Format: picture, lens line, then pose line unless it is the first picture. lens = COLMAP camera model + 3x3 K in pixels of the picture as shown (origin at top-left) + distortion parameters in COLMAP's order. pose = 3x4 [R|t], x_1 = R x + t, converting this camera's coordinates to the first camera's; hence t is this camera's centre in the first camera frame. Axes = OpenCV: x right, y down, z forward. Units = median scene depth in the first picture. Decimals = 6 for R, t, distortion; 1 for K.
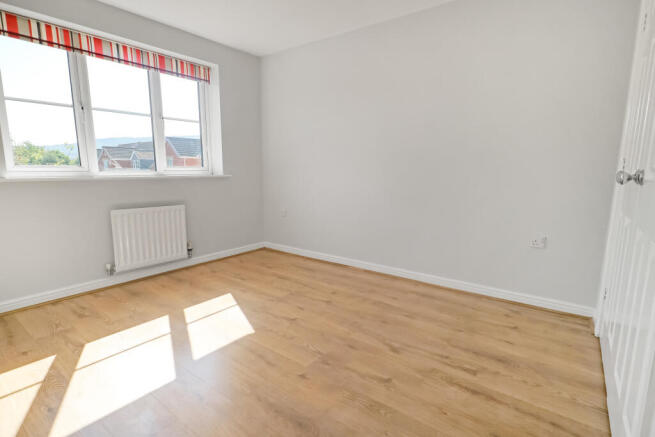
lens RADIAL K [[330.6, 0, 327.5], [0, 330.6, 218.5], [0, 0, 1]] dist [-0.000188, -0.000045]
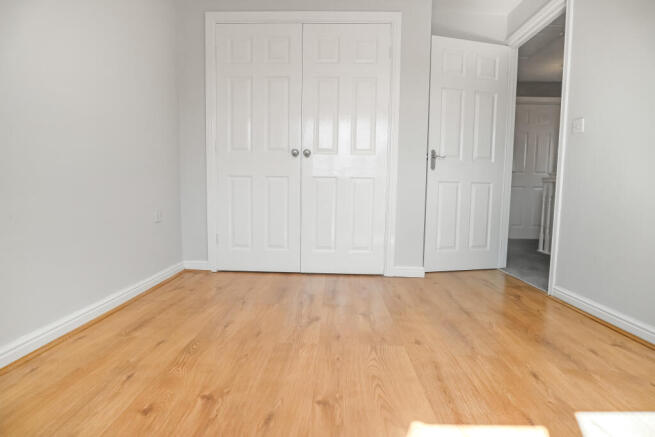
lens RADIAL K [[330.6, 0, 327.5], [0, 330.6, 218.5], [0, 0, 1]] dist [-0.000188, -0.000045]
pose [[-0.587975, -0.087084, 0.804178, -0.500694], [0.098195, 0.979150, 0.177827, -0.053652], [-0.802897, 0.183524, -0.567165, 1.280718]]
